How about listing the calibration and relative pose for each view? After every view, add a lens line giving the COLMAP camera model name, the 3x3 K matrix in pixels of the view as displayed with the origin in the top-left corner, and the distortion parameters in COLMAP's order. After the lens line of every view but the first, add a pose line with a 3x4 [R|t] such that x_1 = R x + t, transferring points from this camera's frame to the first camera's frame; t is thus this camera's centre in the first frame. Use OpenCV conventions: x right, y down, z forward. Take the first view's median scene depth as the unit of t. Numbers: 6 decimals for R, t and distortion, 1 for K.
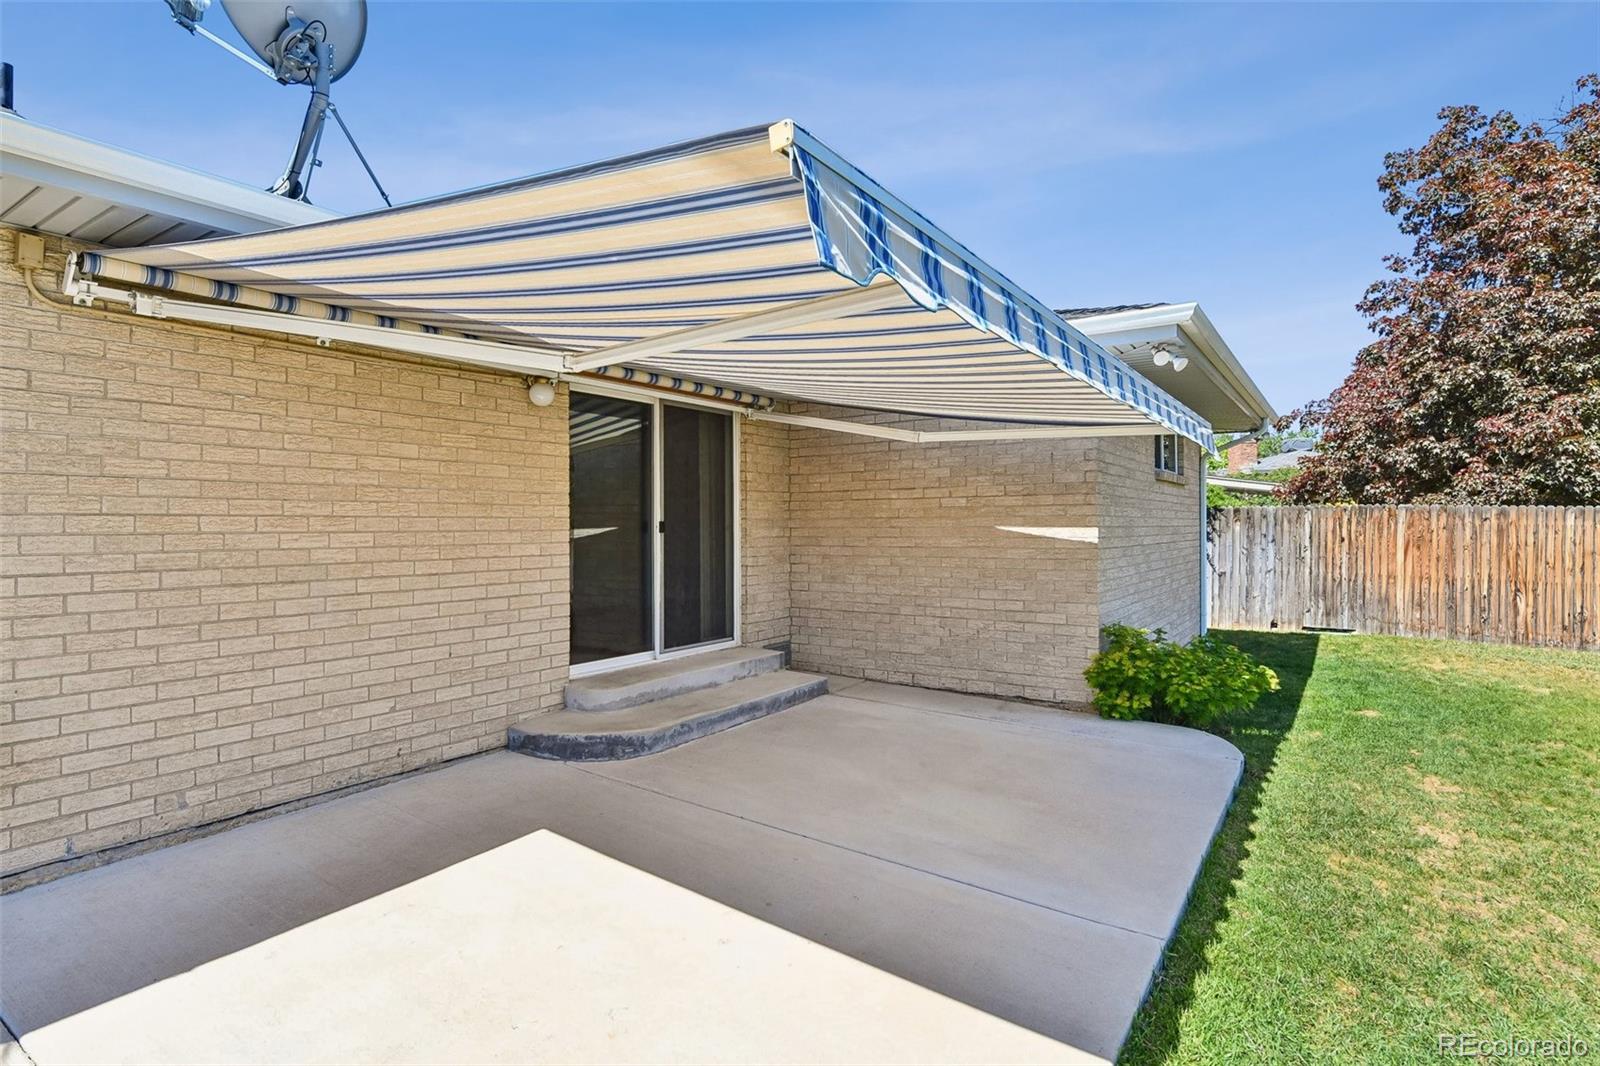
lens RADIAL K [[811.8, 0, 800.6], [0, 811.8, 517.6], [0, 0, 1]] dist [-0.002845, -0.000733]
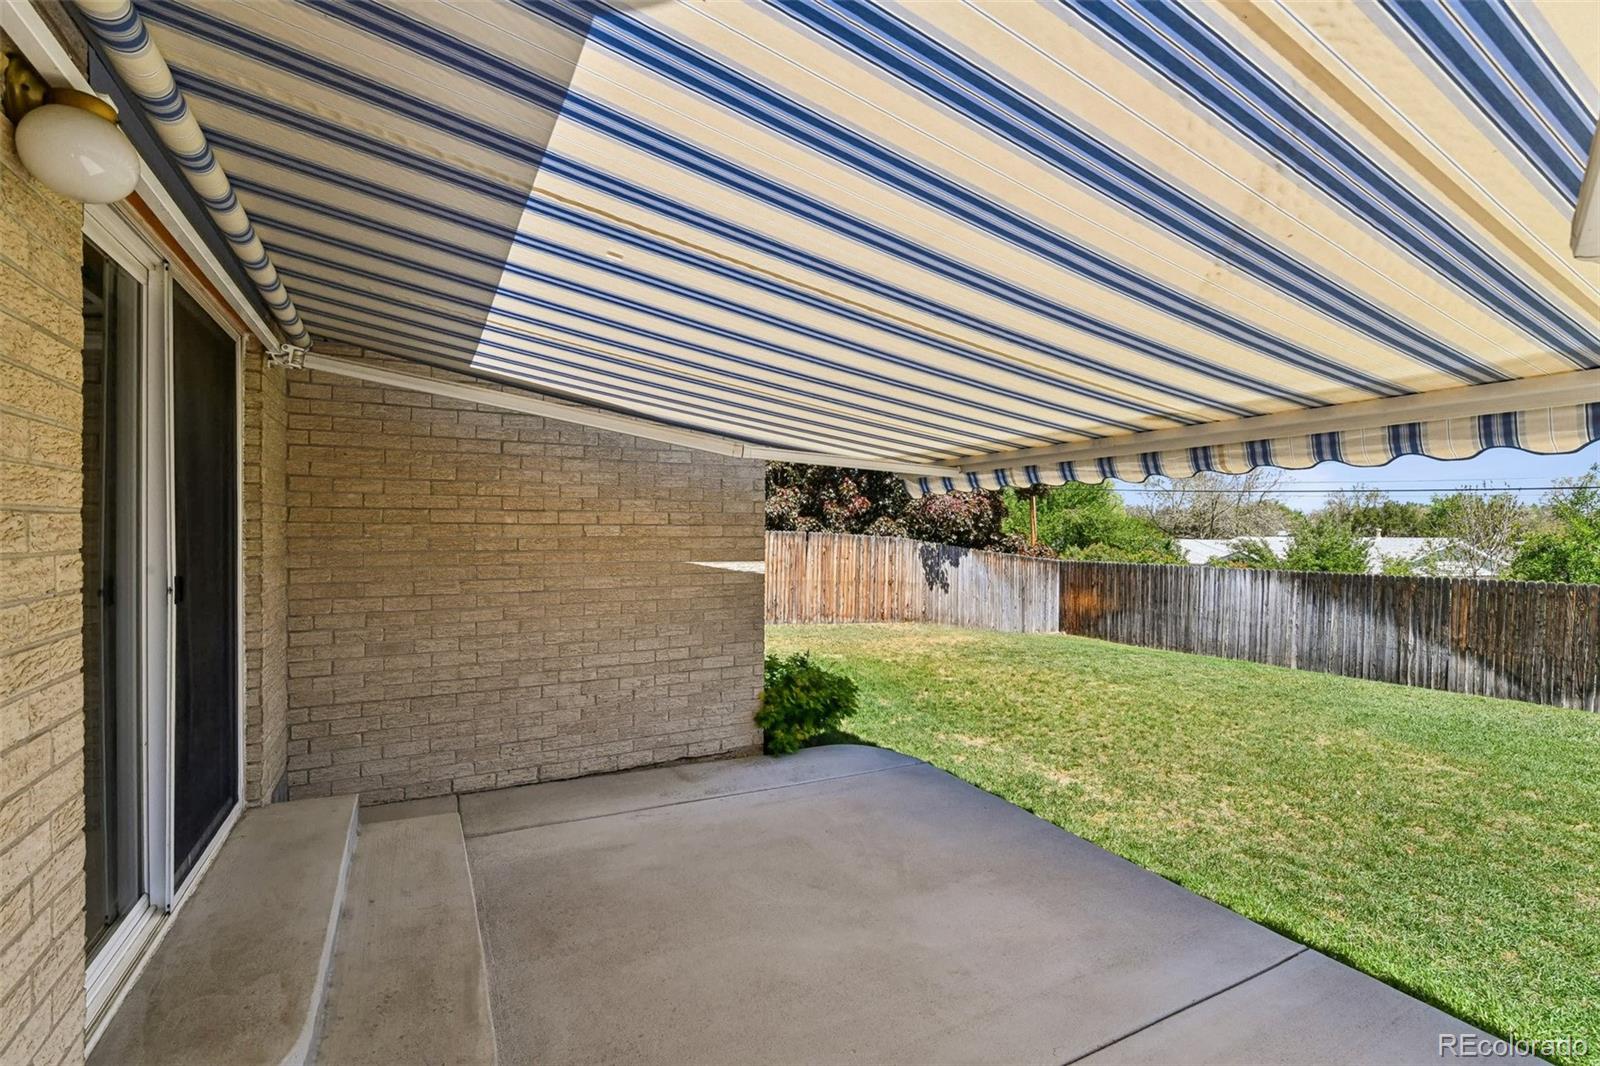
lens RADIAL K [[703.4, 0, 800.0], [0, 703.4, 533.0], [0, 0, 1]] dist [-0.009877, -0.000776]
pose [[0.453006, 0.004948, 0.891494, -0.326419], [-0.015041, 0.999885, 0.002093, -0.021268], [-0.891380, -0.014357, 0.453028, 0.528476]]
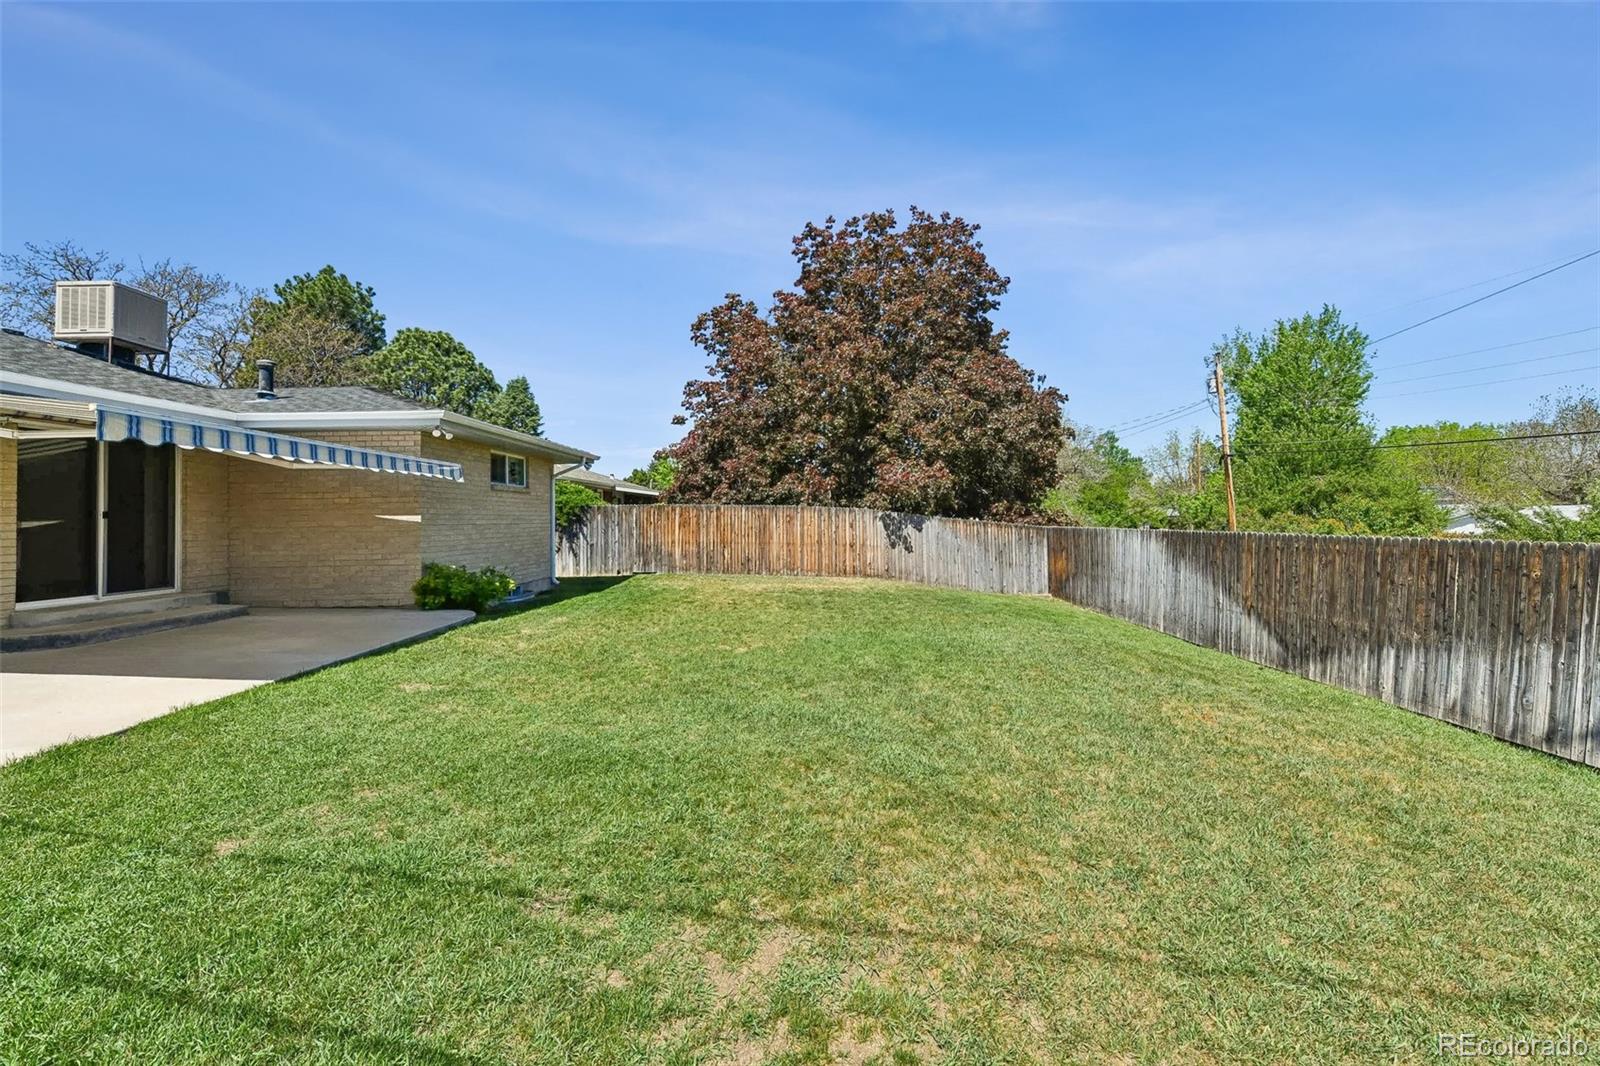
lens RADIAL K [[649.4, 0, 802.4], [0, 649.4, 507.1], [0, 0, 1]] dist [-0.001491, -0.000870]
pose [[0.822405, 0.000828, 0.568902, 0.210404], [0.007309, 0.999901, -0.012020, 0.019489], [-0.568855, 0.014043, 0.822318, -0.739260]]
